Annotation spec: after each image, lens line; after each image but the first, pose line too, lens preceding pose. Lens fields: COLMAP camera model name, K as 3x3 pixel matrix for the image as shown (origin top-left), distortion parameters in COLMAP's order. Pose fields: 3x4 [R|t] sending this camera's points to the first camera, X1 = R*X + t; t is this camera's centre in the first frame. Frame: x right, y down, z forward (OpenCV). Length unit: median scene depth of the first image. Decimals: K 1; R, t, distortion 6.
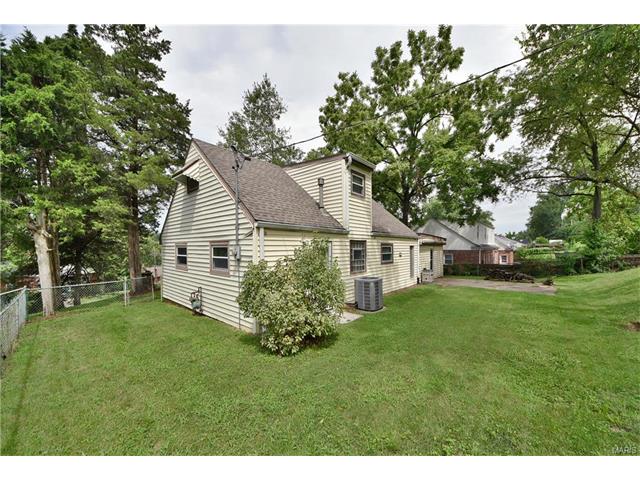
lens RADIAL K [[246.0, 0, 320.0], [0, 246.0, 240.0], [0, 0, 1]] dist [0.002918, -0.000060]
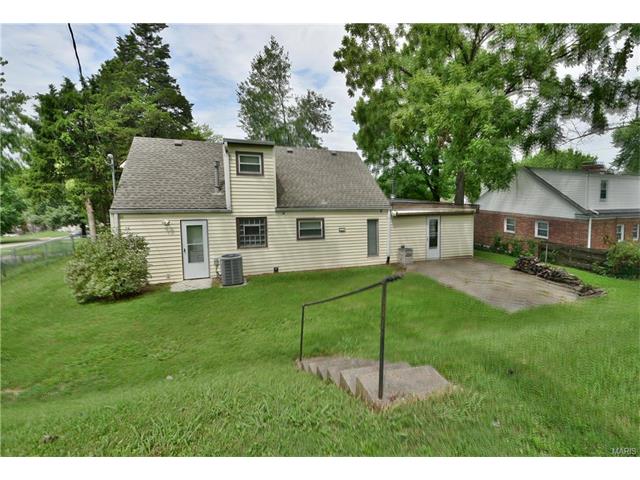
lens RADIAL K [[280.8, 0, 335.4], [0, 280.8, 209.7], [0, 0, 1]] dist [-0.002246, -0.000095]
pose [[0.874366, 0.057730, -0.481822, 1.023546], [-0.007333, 0.994357, 0.105831, -0.157467], [0.485212, -0.089002, 0.869855, 0.124779]]
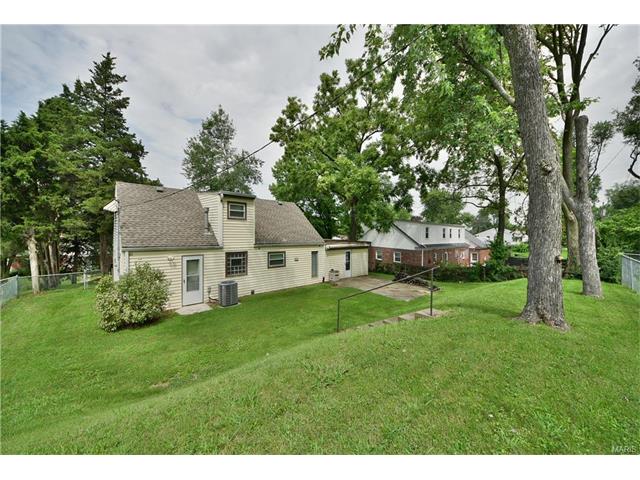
lens RADIAL K [[241.0, 0, 317.6], [0, 241.0, 226.7], [0, 0, 1]] dist [-0.000685, -0.000138]
pose [[0.993059, 0.033814, -0.112655, 0.728156], [-0.031659, 0.999281, 0.020858, -0.176331], [0.113279, -0.017147, 0.993415, -0.269160]]
